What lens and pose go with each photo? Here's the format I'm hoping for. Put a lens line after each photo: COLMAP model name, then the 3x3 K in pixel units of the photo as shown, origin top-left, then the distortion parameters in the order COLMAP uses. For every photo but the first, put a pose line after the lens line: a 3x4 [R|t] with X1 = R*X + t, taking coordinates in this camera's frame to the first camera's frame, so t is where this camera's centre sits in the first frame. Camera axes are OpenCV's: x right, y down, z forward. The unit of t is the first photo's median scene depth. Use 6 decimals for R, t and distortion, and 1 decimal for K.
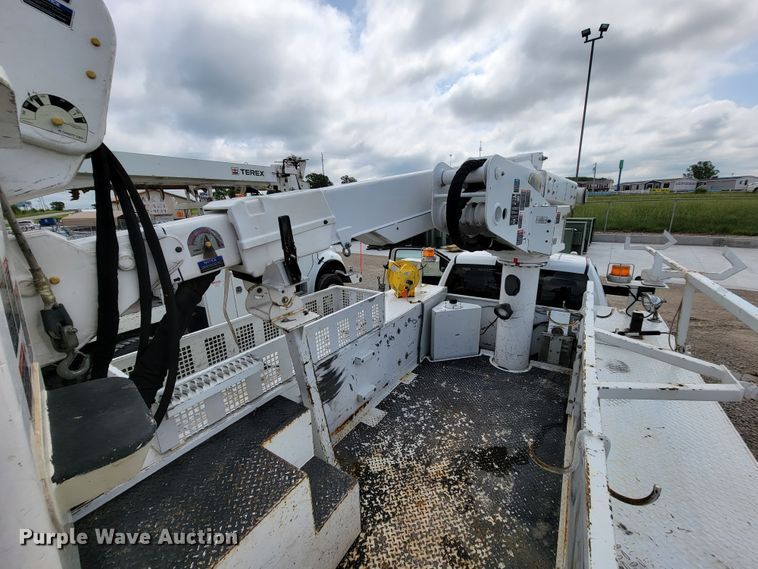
lens RADIAL K [[310.1, 0, 380.0], [0, 310.1, 289.8], [0, 0, 1]] dist [-0.005012, 0.000034]
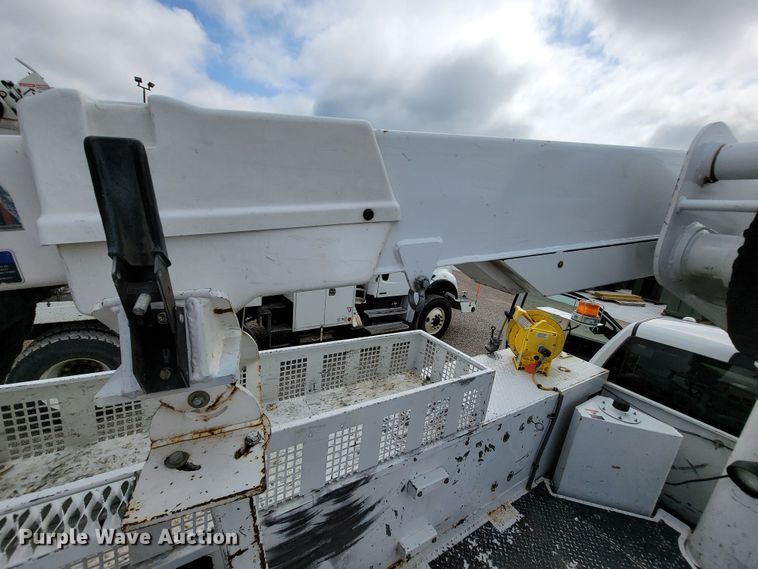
lens RADIAL K [[310.1, 0, 377.3], [0, 310.1, 286.9], [0, 0, 1]] dist [-0.005012, 0.000034]
pose [[0.903186, 0.221040, -0.367963, -0.003899], [-0.240238, 0.970692, -0.006570, -0.064744], [0.355727, 0.094332, 0.929817, 0.321086]]
